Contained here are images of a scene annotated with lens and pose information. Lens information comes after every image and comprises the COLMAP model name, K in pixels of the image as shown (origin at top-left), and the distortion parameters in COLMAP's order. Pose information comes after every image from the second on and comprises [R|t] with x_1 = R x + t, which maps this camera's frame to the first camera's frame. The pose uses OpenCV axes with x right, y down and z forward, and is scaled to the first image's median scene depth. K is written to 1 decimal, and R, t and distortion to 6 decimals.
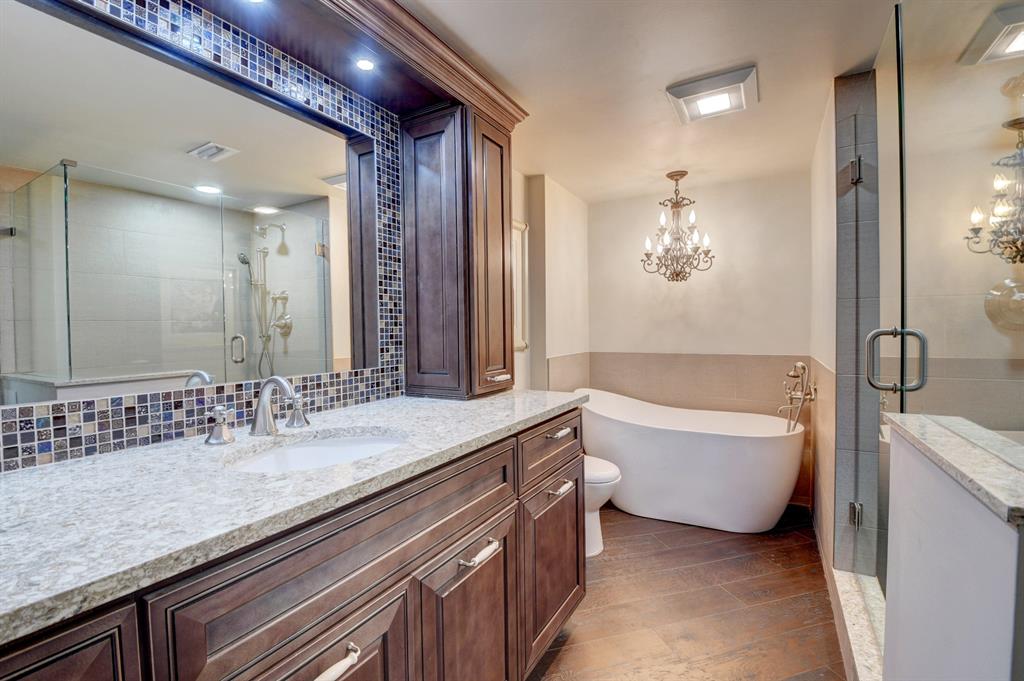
lens RADIAL K [[453.1, 0, 510.0], [0, 453.1, 336.9], [0, 0, 1]] dist [0.000761, -0.020485]
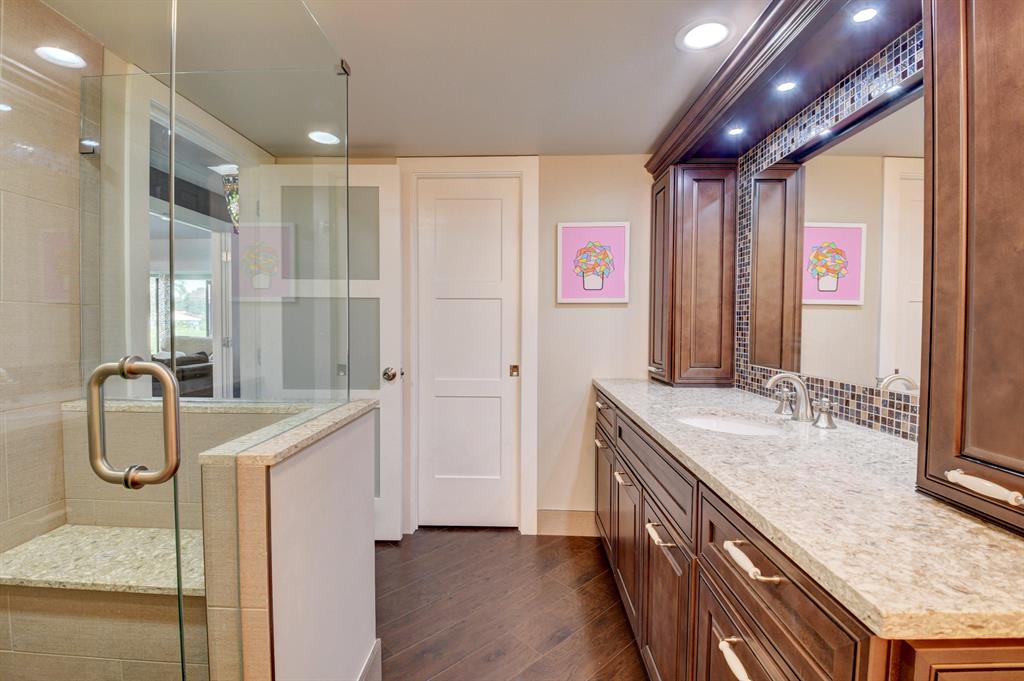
lens RADIAL K [[452.1, 0, 507.8], [0, 452.1, 336.4], [0, 0, 1]] dist [0.014307, -0.020683]
pose [[-0.884939, 0.022673, -0.465154, 0.508726], [0.000807, 0.998887, 0.047154, -0.052242], [0.465706, 0.041353, -0.883973, 1.153800]]
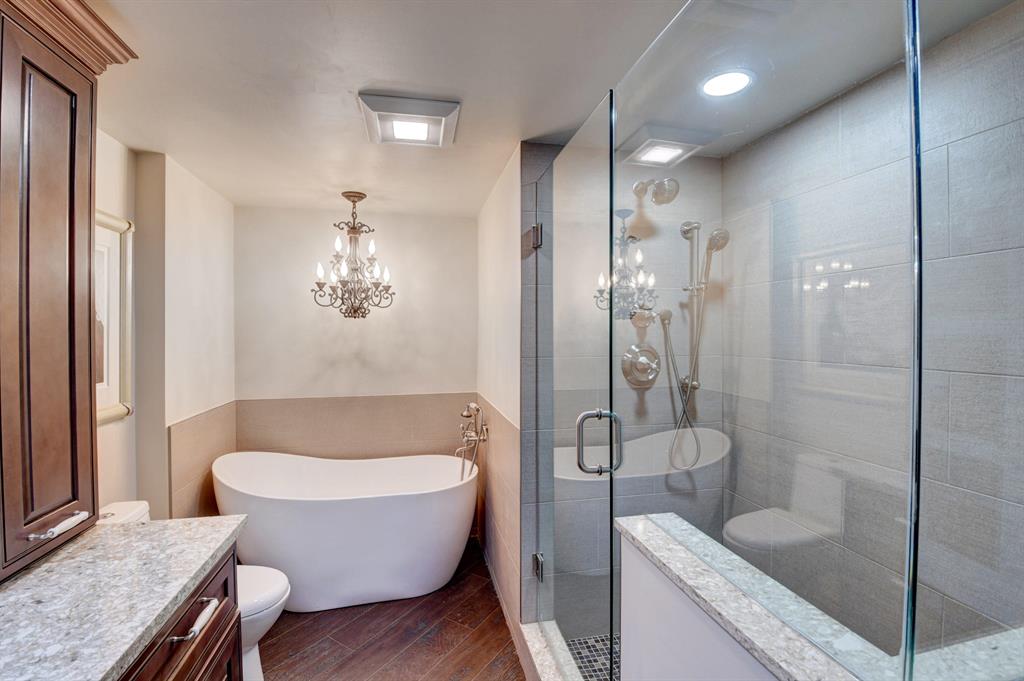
lens RADIAL K [[452.1, 0, 507.8], [0, 452.1, 336.4], [0, 0, 1]] dist [0.014307, -0.020683]
pose [[0.745632, 0.005704, 0.666333, 0.017072], [0.005100, 0.999885, -0.014267, -0.121534], [-0.666338, 0.014036, 0.745517, 0.261340]]
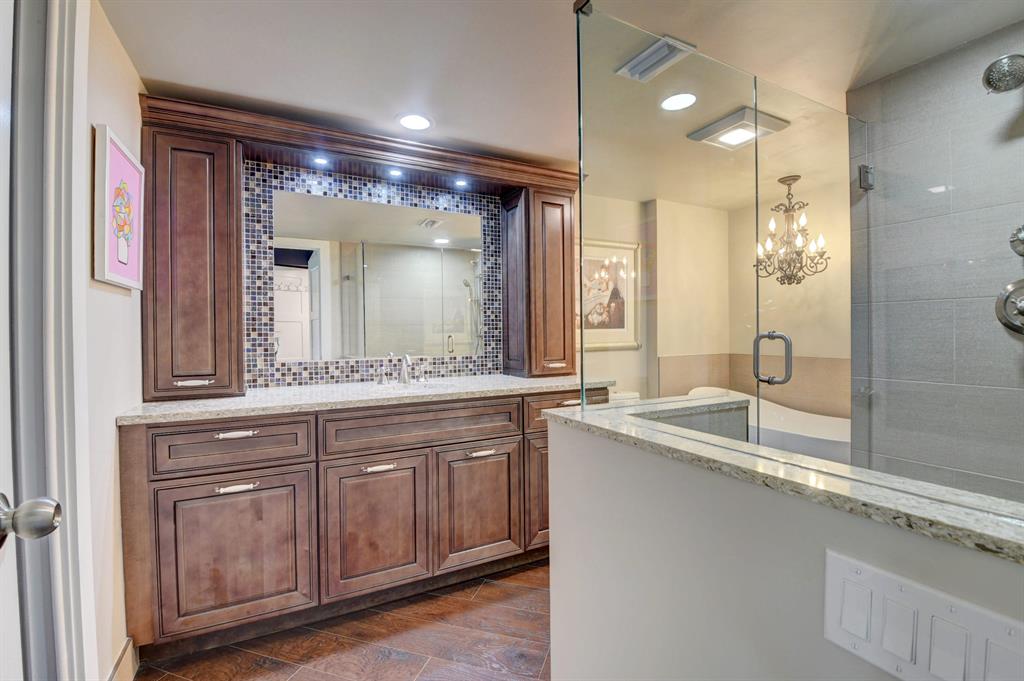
lens RADIAL K [[452.1, 0, 507.8], [0, 452.1, 336.4], [0, 0, 1]] dist [0.014307, -0.020683]
pose [[0.838096, 0.008824, -0.545451, 0.650341], [-0.010114, 0.999949, 0.000636, -0.002044], [0.545428, 0.004984, 0.838143, -0.312190]]
